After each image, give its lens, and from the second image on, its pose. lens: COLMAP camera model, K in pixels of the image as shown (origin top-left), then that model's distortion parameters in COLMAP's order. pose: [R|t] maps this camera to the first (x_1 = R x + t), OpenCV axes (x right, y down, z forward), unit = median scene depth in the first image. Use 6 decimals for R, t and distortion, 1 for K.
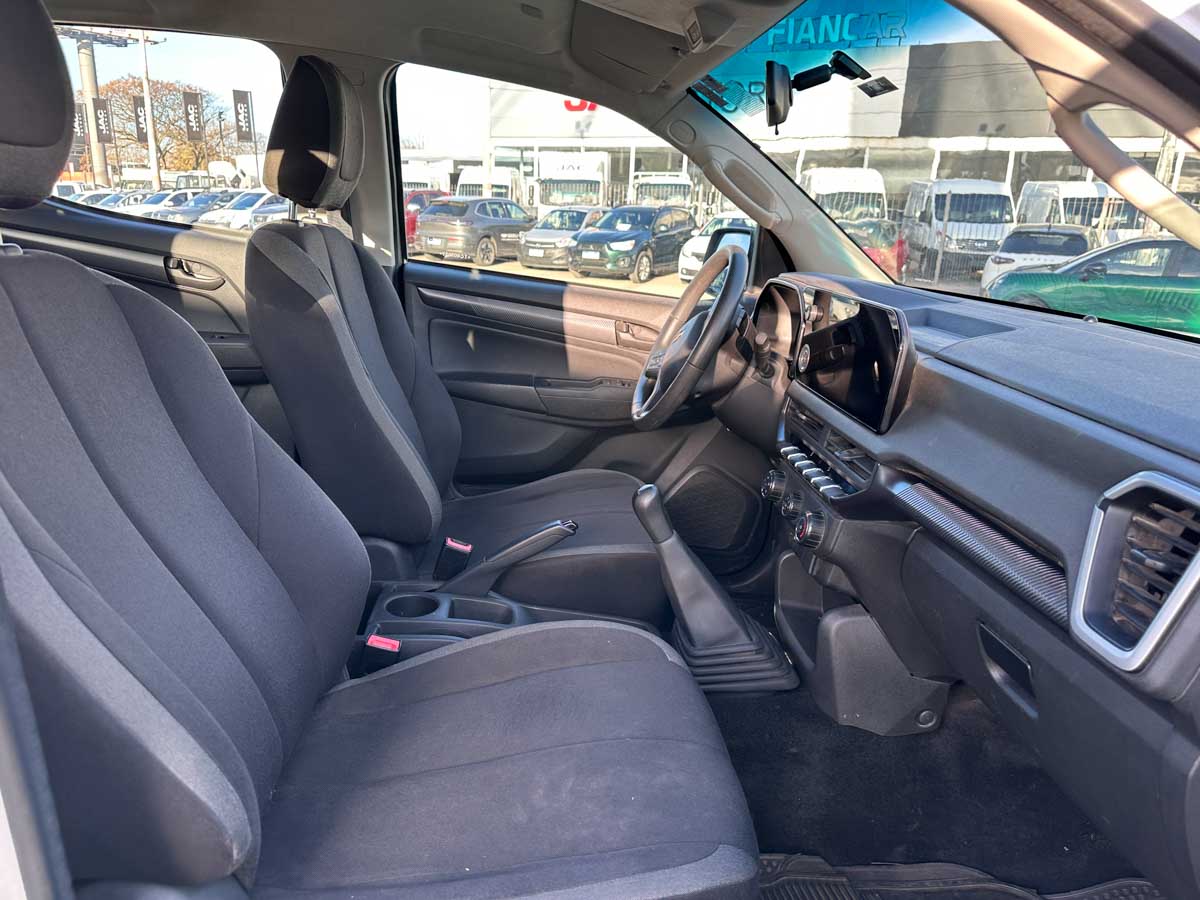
lens RADIAL K [[838.7, 0, 600.0], [0, 838.7, 450.0], [0, 0, 1]] dist [0.060391, -0.071438]
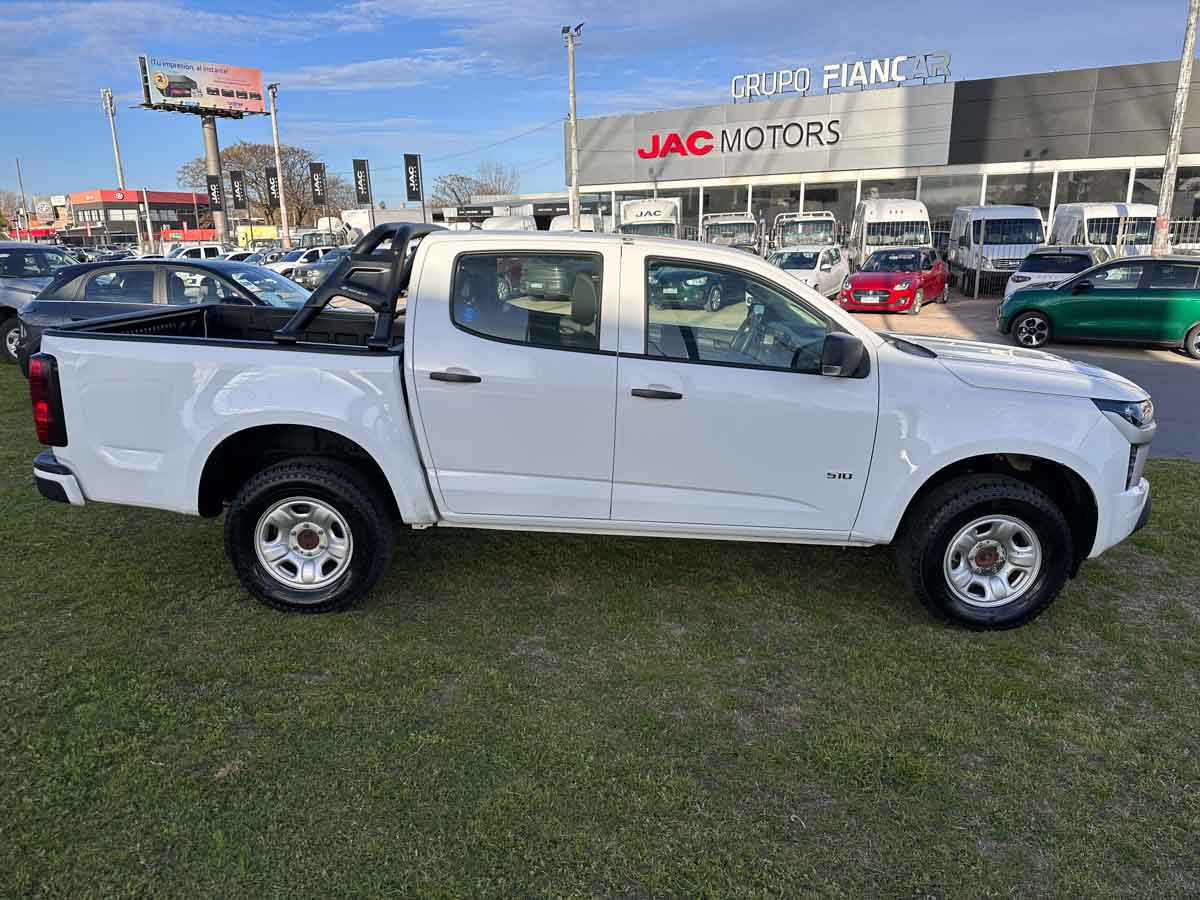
lens RADIAL K [[841.2, 0, 600.0], [0, 841.2, 473.0], [0, 0, 1]] dist [0.081555, -0.115179]
pose [[0.995755, -0.028158, -0.087636, -0.012717], [0.027627, 0.999592, -0.007266, 0.035841], [0.087805, 0.004814, 0.996126, -0.213314]]
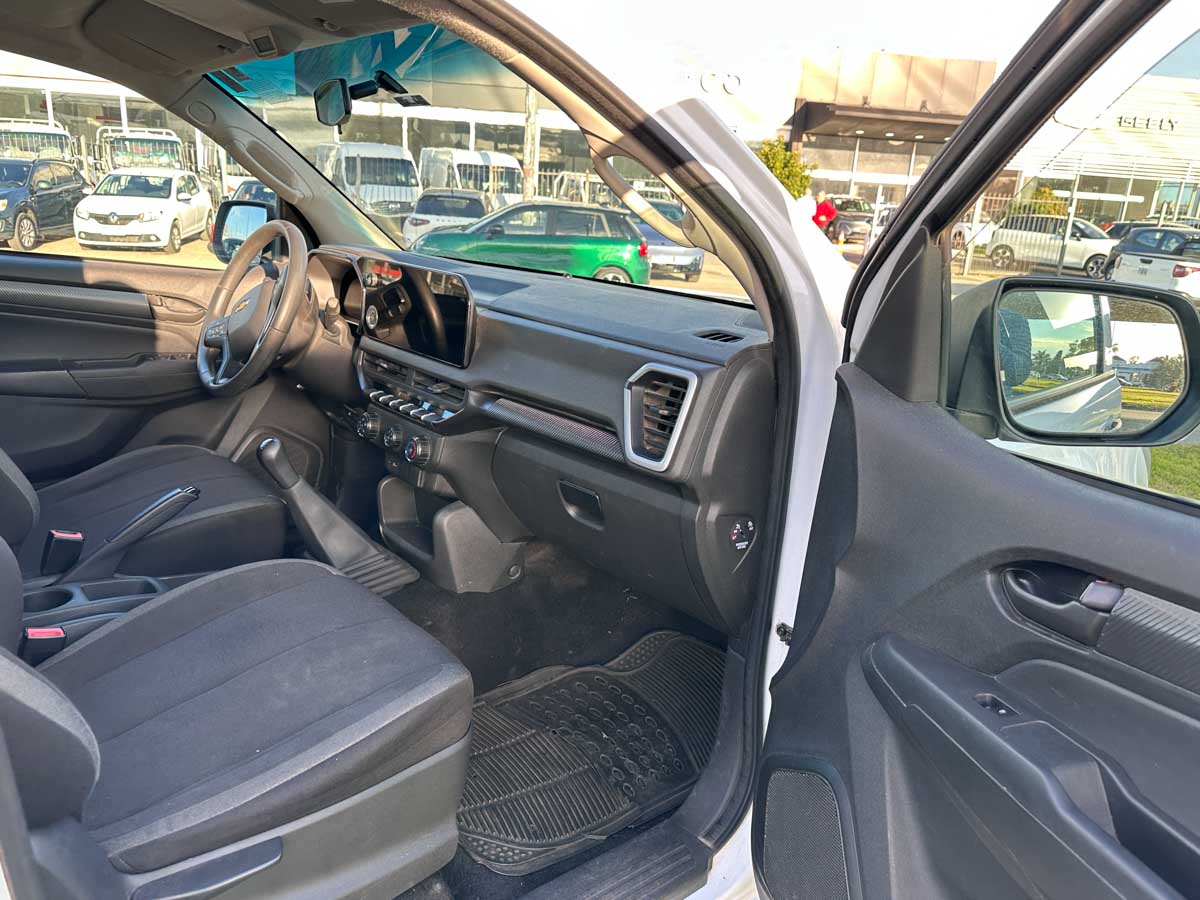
lens RADIAL K [[850.9, 0, 600.0], [0, 850.9, 450.0], [0, 0, 1]] dist [0.032525, -0.043018]
pose [[0.795826, -0.167158, 0.581996, -0.024926], [0.142526, 0.985848, 0.088258, 0.001710], [-0.588513, 0.012712, 0.808388, -0.017990]]
